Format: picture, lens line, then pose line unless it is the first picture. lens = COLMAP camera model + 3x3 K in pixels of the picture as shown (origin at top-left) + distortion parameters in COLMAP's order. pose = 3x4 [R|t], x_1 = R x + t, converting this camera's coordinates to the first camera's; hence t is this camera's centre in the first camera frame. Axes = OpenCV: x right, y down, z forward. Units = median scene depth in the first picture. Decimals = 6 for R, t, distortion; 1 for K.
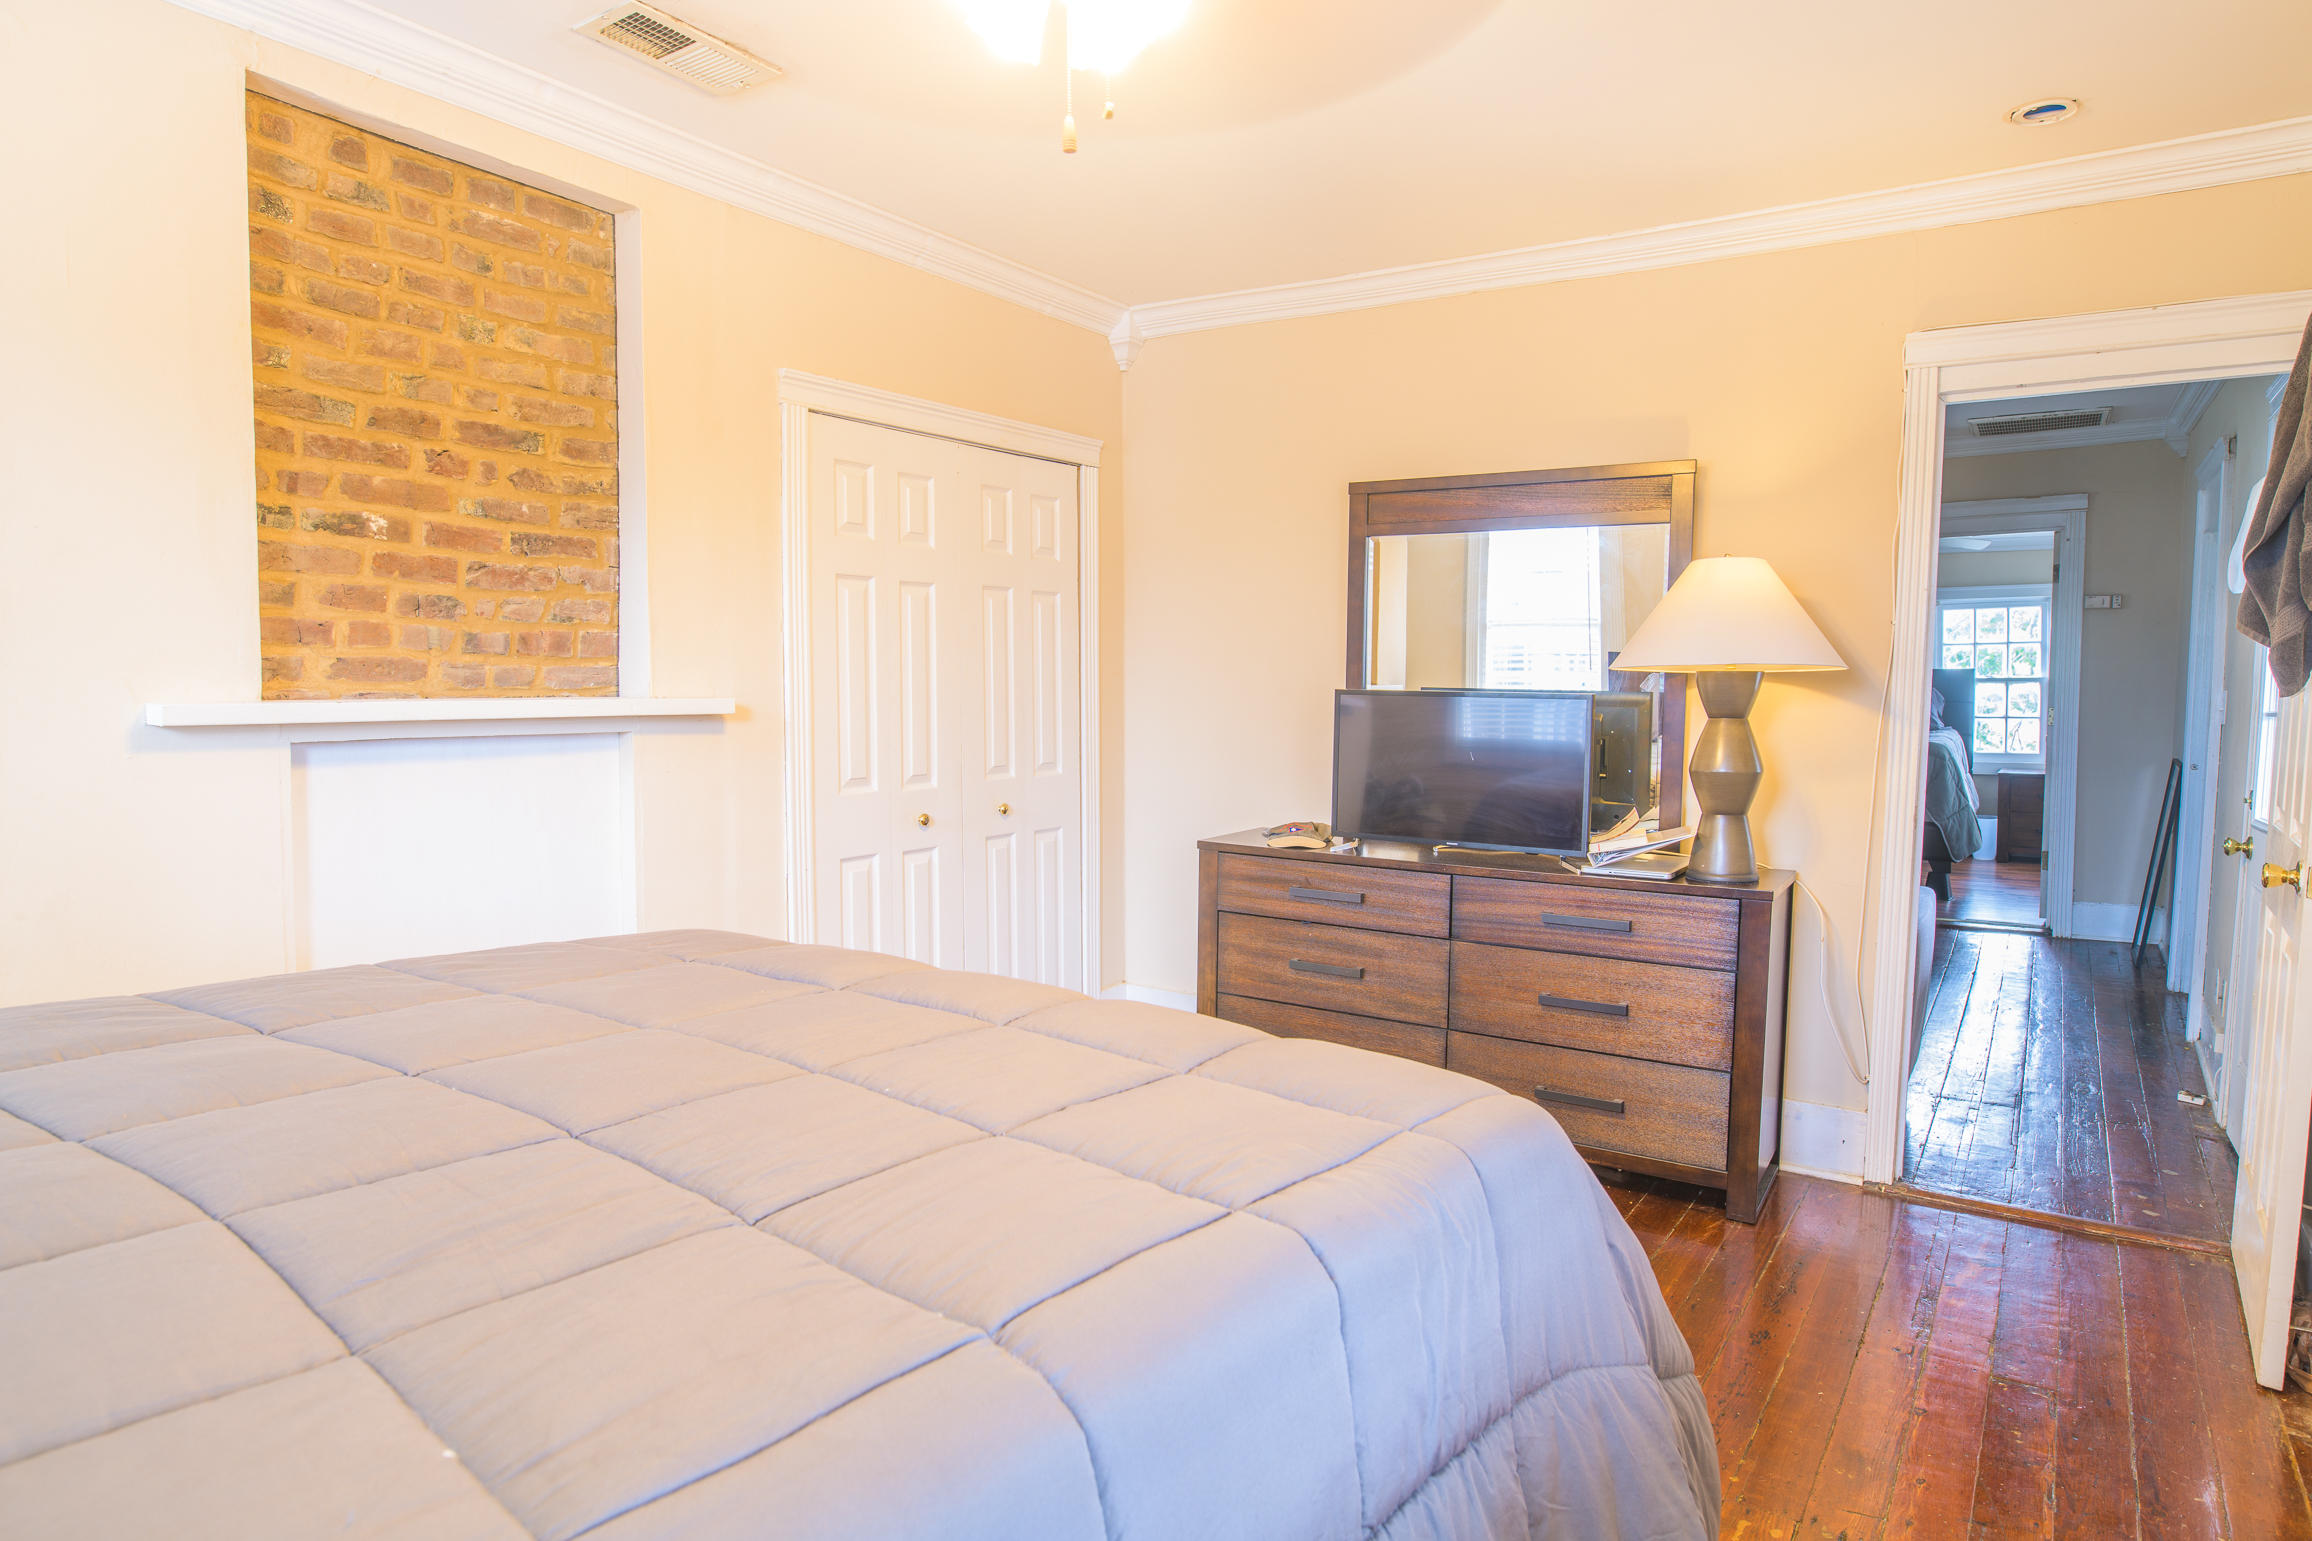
lens RADIAL K [[1335.7, 0, 1156.0], [0, 1335.7, 770.5], [0, 0, 1]] dist [-0.018056, -0.003559]
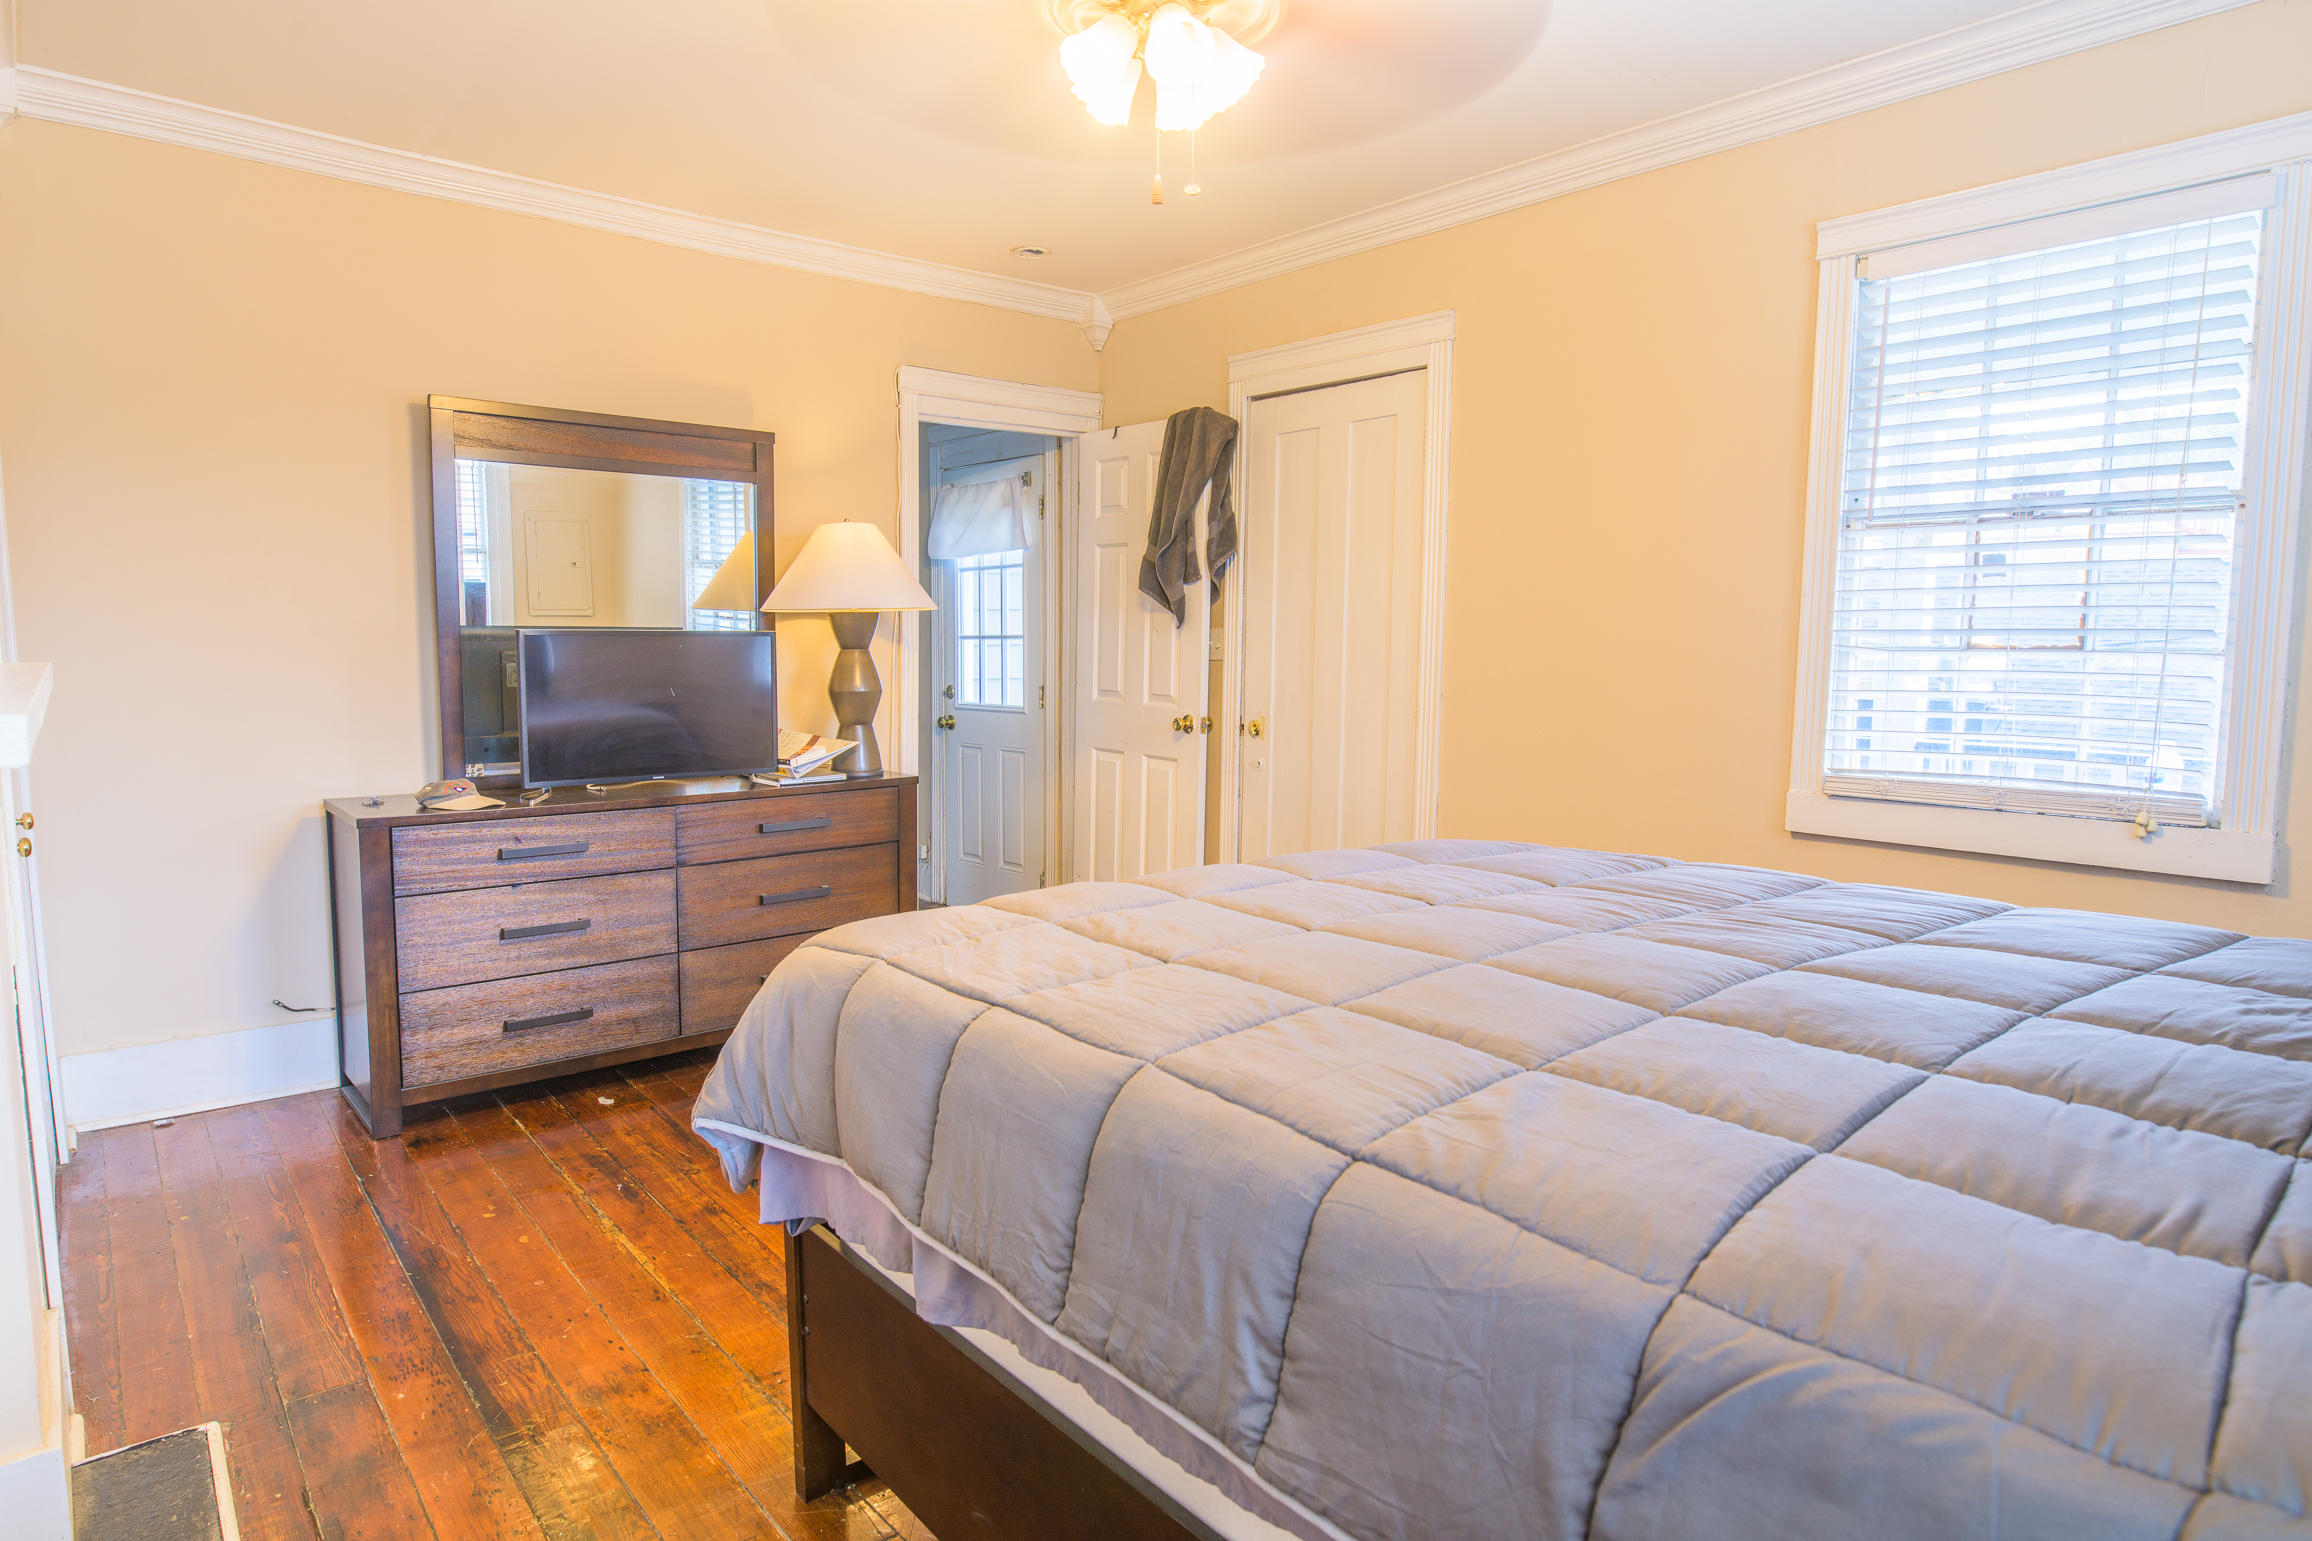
lens RADIAL K [[1335.7, 0, 1156.0], [0, 1335.7, 770.5], [0, 0, 1]] dist [-0.018056, -0.003559]
pose [[0.271122, -0.111493, 0.956066, -0.724700], [0.053190, 0.993487, 0.100774, -0.037683], [-0.961074, 0.023531, 0.275287, 0.375181]]
